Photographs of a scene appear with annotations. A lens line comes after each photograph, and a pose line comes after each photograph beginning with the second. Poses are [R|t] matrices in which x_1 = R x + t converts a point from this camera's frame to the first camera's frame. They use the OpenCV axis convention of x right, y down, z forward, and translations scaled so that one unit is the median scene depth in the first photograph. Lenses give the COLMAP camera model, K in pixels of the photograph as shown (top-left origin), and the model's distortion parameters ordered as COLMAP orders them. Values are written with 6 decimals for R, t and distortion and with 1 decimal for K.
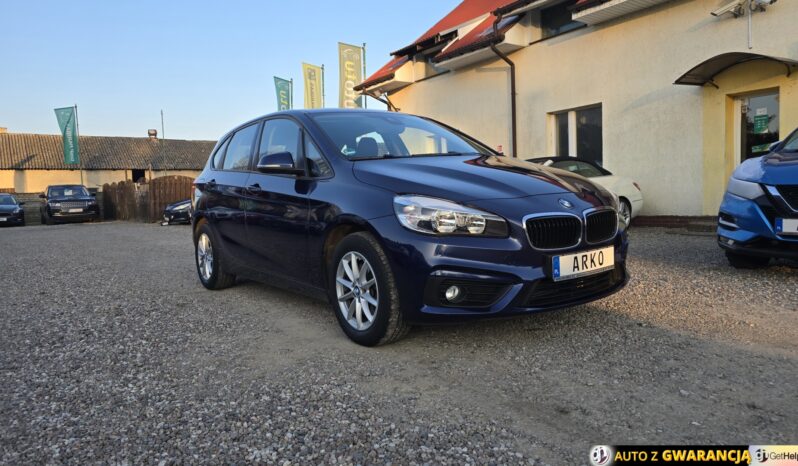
lens RADIAL K [[529.3, 0, 393.2], [0, 529.3, 226.2], [0, 0, 1]] dist [0.047204, -0.032803]
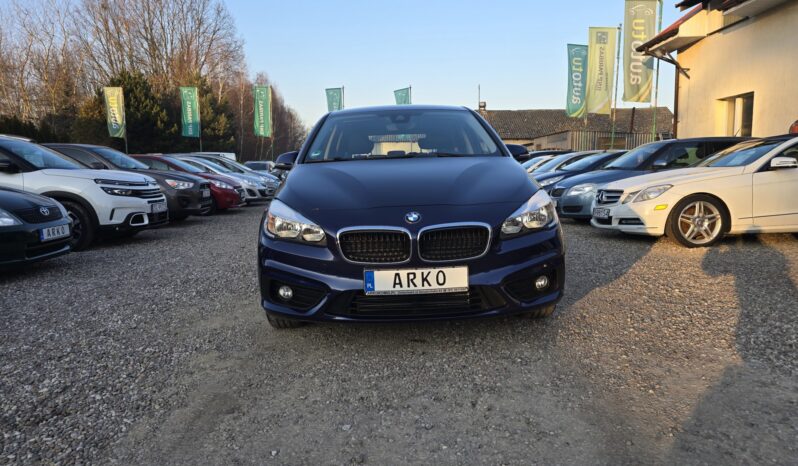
lens RADIAL K [[533.8, 0, 412.9], [0, 533.8, 214.0], [0, 0, 1]] dist [0.038742, -0.003511]
pose [[0.830517, 0.067742, -0.552859, 0.882637], [-0.045526, 0.997512, 0.053834, -0.102636], [0.555130, -0.019540, 0.831534, 0.202619]]
